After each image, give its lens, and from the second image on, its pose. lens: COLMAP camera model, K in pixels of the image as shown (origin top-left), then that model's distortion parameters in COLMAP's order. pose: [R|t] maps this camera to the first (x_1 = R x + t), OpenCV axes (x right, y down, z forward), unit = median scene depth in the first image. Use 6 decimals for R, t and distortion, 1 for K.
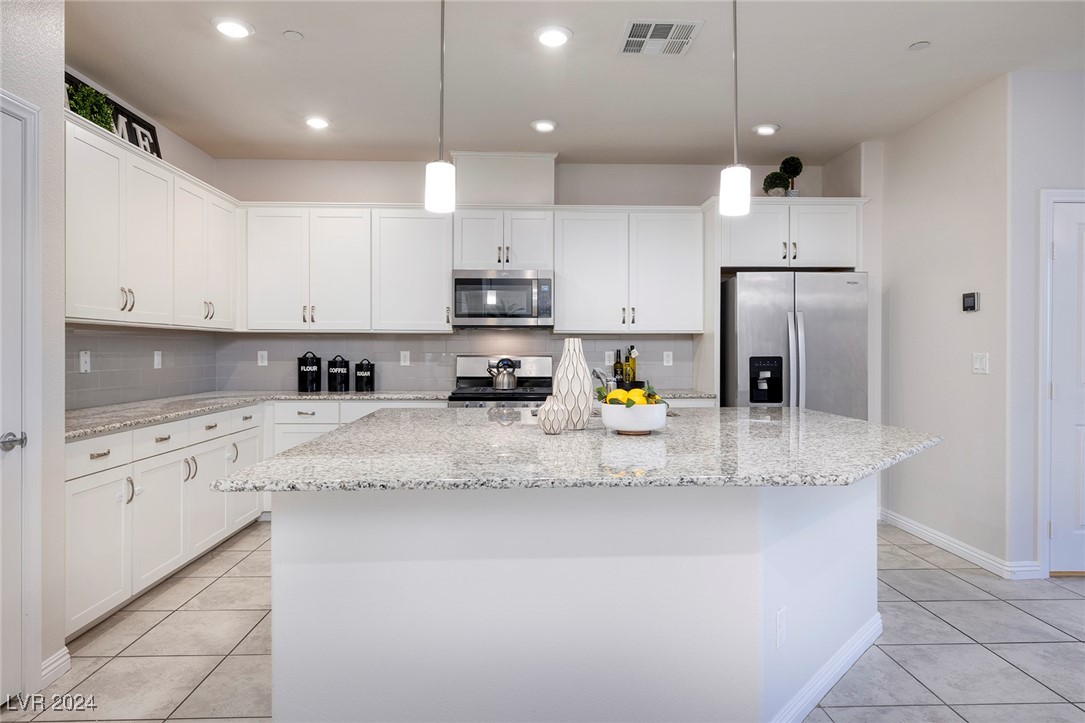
lens RADIAL K [[643.3, 0, 522.7], [0, 643.3, 351.5], [0, 0, 1]] dist [0.022647, 0.001177]
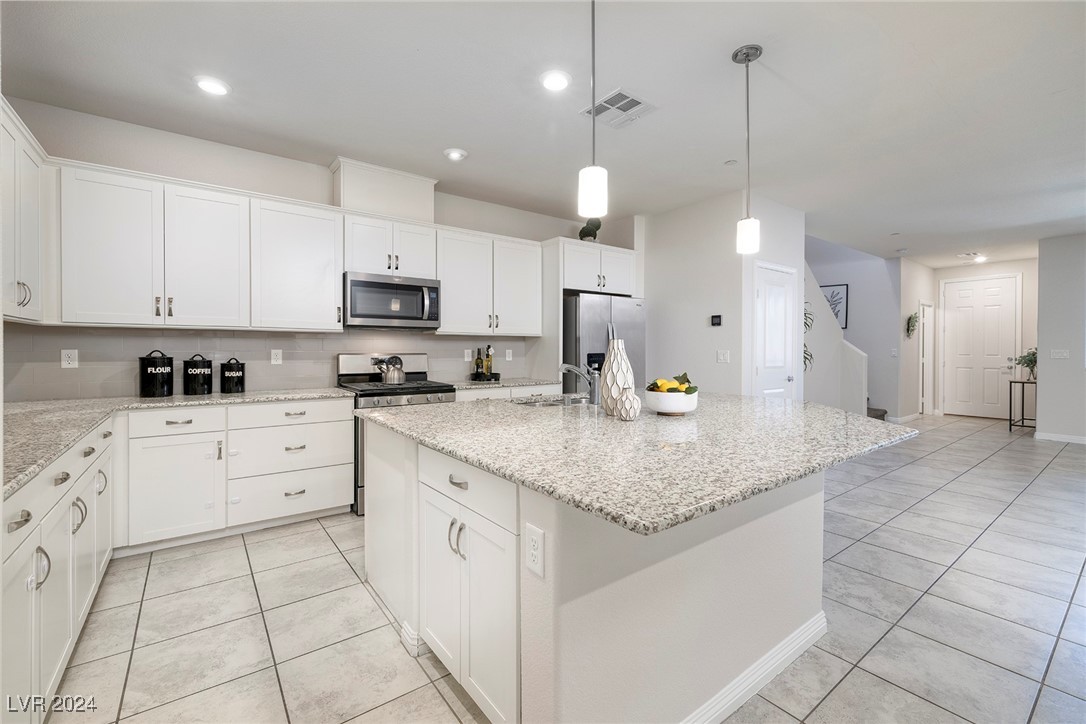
lens RADIAL K [[460.3, 0, 520.5], [0, 460.3, 359.5], [0, 0, 1]] dist [-0.002566, -0.001317]
pose [[0.805407, -0.013962, 0.592558, -0.320311], [0.000958, 0.999752, 0.022255, -0.000806], [-0.592722, -0.017357, 0.805220, 0.230278]]
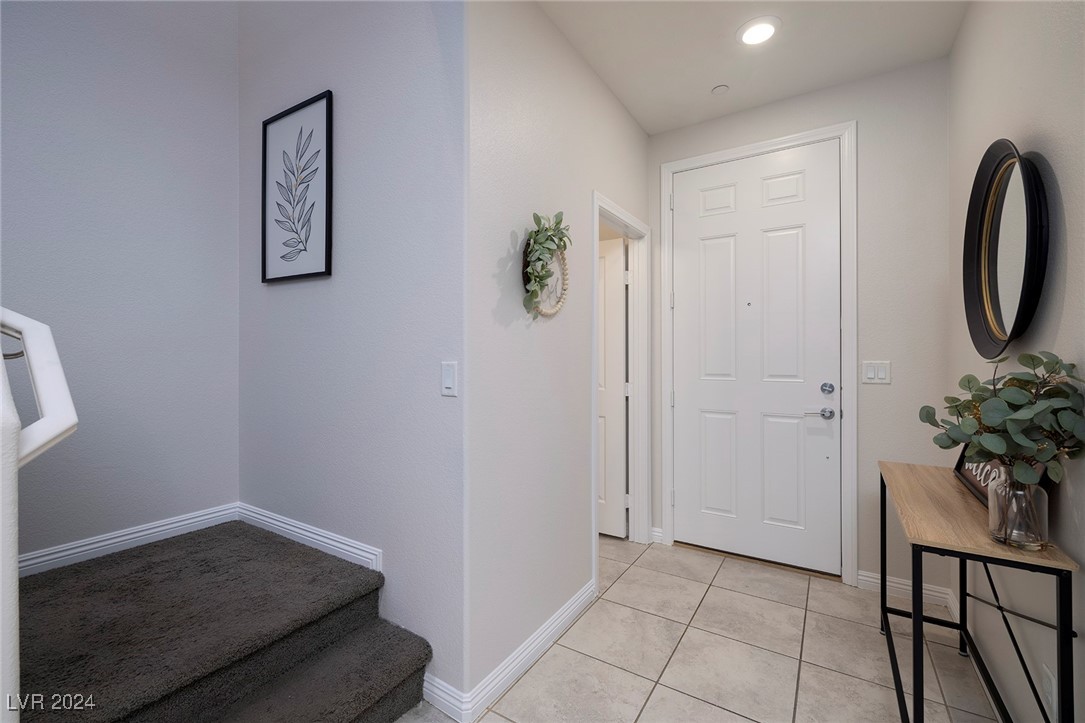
lens RADIAL K [[459.9, 0, 536.1], [0, 459.9, 346.1], [0, 0, 1]] dist [-0.002566, -0.001317]
pose [[0.548070, 0.017391, 0.836252, 1.279419], [0.002223, 0.999750, -0.022249, -0.002449], [-0.836430, 0.014053, 0.547894, 0.480315]]
